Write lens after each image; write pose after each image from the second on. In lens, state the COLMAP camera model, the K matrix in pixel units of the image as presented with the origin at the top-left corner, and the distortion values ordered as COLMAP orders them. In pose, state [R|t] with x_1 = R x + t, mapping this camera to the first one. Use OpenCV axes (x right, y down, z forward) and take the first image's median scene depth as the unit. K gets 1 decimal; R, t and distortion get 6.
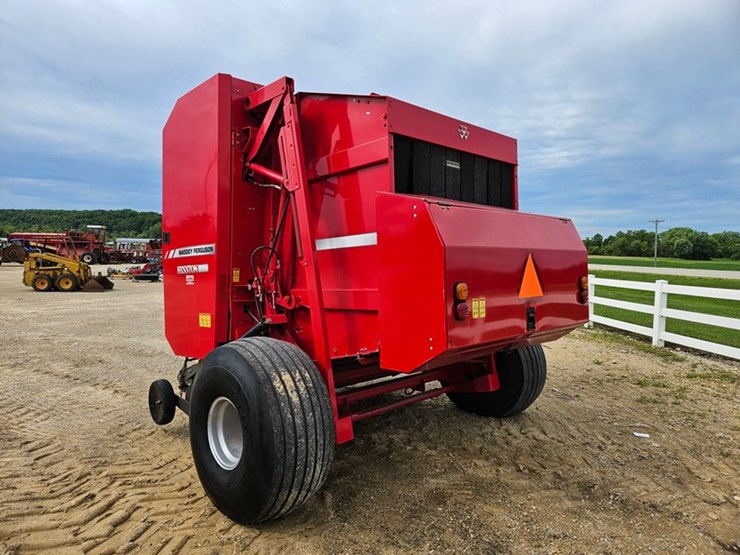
lens RADIAL K [[488.9, 0, 359.4], [0, 488.9, 275.8], [0, 0, 1]] dist [0.044238, -0.001281]
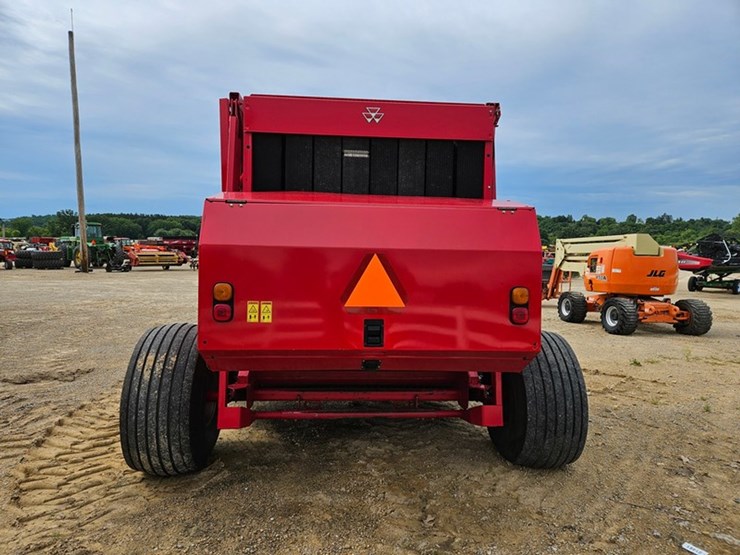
lens RADIAL K [[489.1, 0, 370.4], [0, 489.1, 279.2], [0, 0, 1]] dist [0.034746, 0.001764]
pose [[0.779593, 0.040456, -0.624978, 0.756411], [-0.037071, 0.999143, 0.018434, -0.015541], [0.625188, 0.008798, 0.780425, 0.311509]]
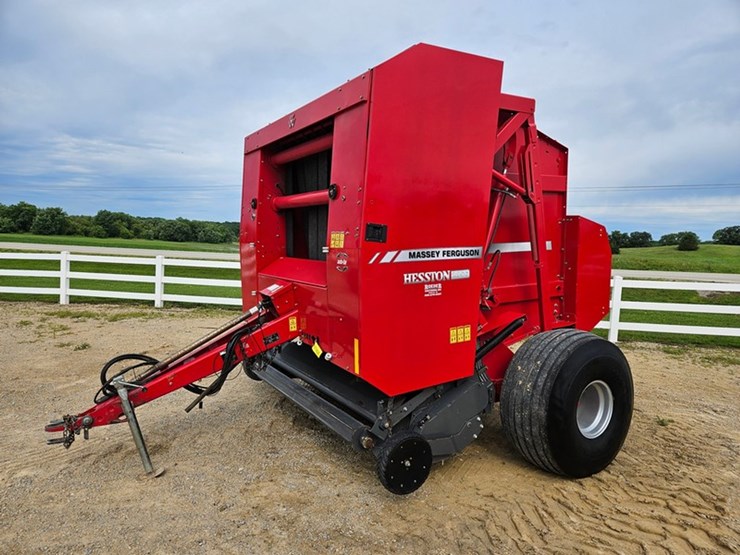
lens RADIAL K [[490.8, 0, 368.5], [0, 490.8, 273.0], [0, 0, 1]] dist [0.041663, -0.003507]
pose [[0.219315, -0.060394, 0.973783, -1.259701], [0.005622, 0.998144, 0.060638, -0.074873], [-0.975638, -0.007824, 0.219248, 1.031614]]
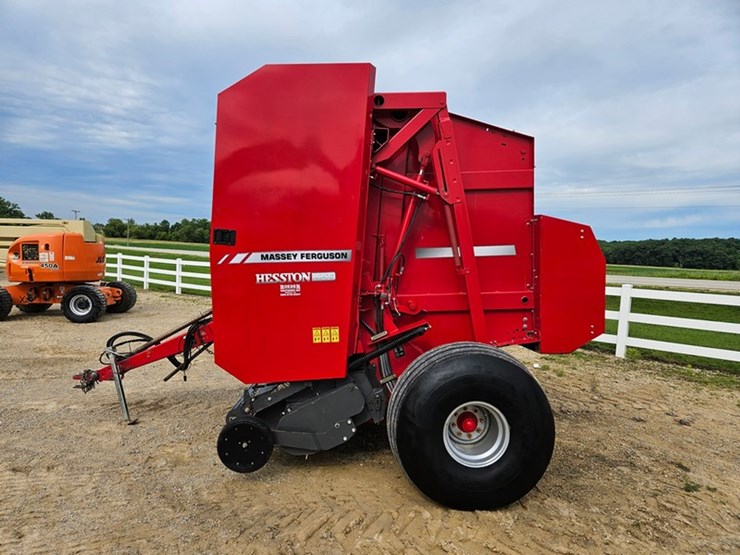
lens RADIAL K [[488.9, 0, 359.4], [0, 488.9, 275.8], [0, 0, 1]] dist [0.044238, -0.001281]
pose [[0.677280, -0.029015, 0.735153, -0.977794], [0.006543, 0.999420, 0.033417, -0.048493], [-0.735697, -0.017822, 0.677077, 0.384000]]
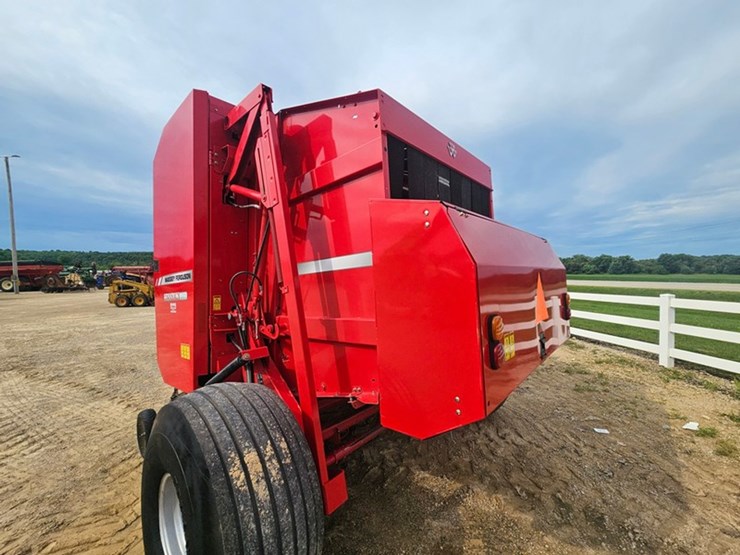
lens RADIAL K [[301.8, 0, 365.4], [0, 301.8, 274.5], [0, 0, 1]] dist [0.001101, 0.000255]
pose [[0.997131, -0.024515, 0.071612, -0.008079], [0.027704, 0.998652, -0.043885, -0.023068], [-0.070440, 0.045743, 0.996467, 0.417320]]
